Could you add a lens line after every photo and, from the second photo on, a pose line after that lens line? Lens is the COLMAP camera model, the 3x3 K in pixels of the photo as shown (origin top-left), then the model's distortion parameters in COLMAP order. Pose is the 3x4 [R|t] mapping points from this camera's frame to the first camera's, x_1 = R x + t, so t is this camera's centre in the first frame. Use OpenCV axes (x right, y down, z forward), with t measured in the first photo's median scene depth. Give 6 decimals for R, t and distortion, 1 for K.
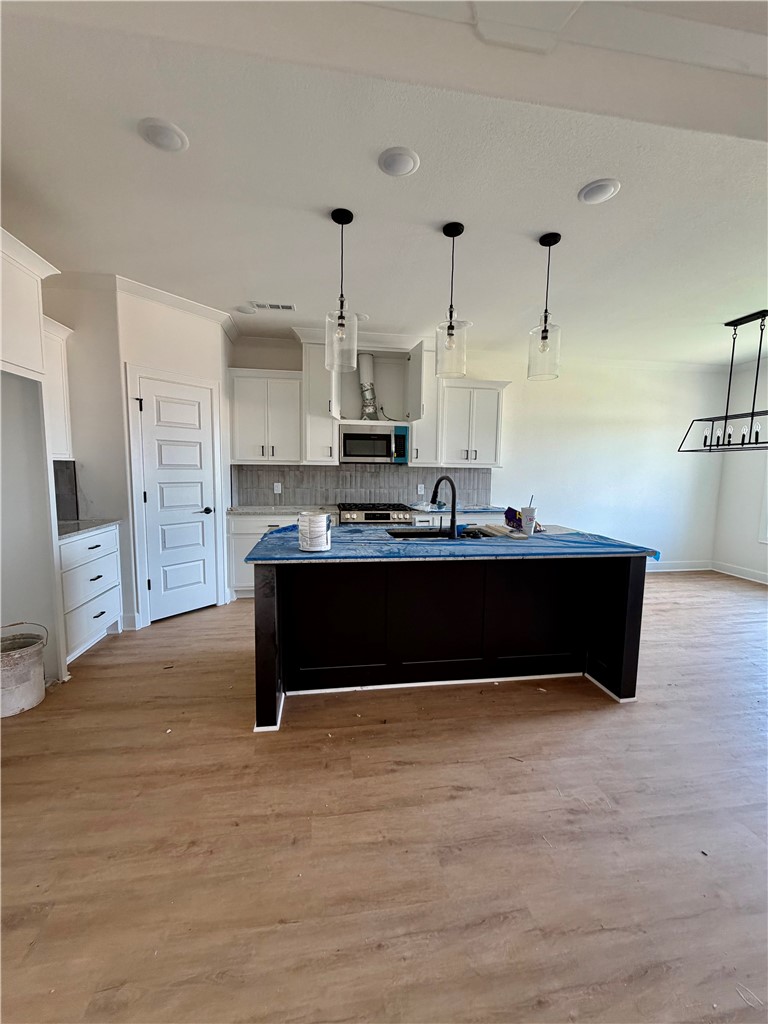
lens RADIAL K [[410.6, 0, 385.9], [0, 410.6, 510.9], [0, 0, 1]] dist [0.003991, 0.000504]
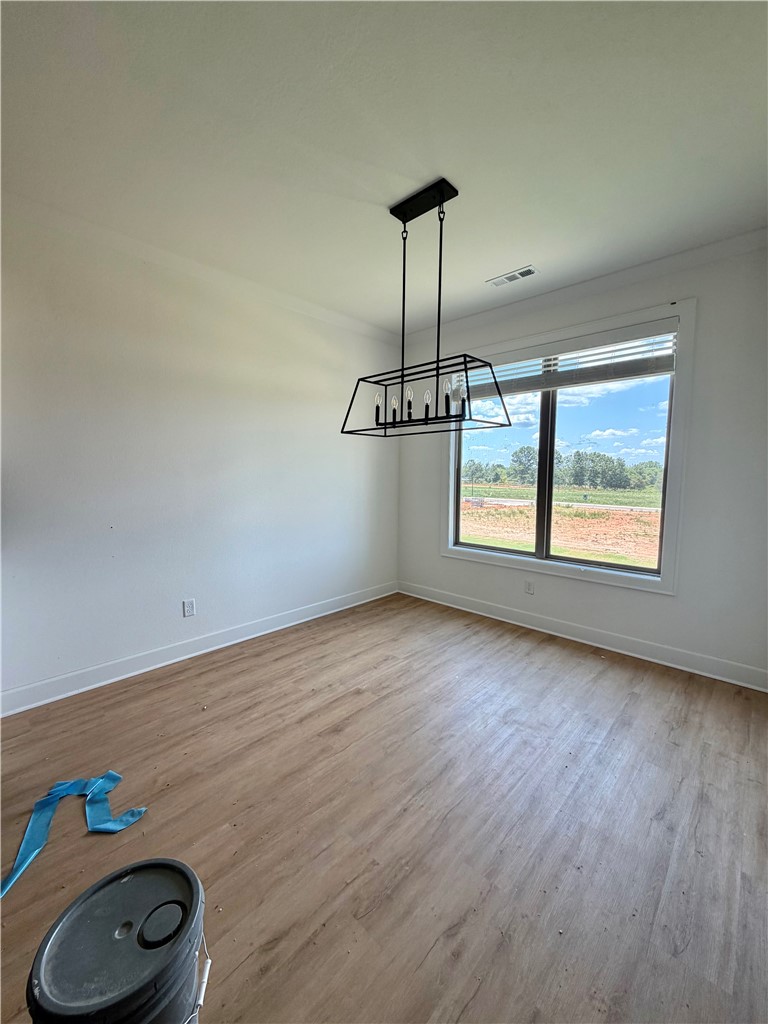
lens RADIAL K [[410.6, 0, 390.4], [0, 410.6, 508.6], [0, 0, 1]] dist [0.003991, 0.000504]
pose [[0.784970, -0.064873, 0.616128, 0.419825], [0.067737, 0.997527, 0.018731, -0.046510], [-0.615819, 0.027031, 0.787424, 0.530269]]
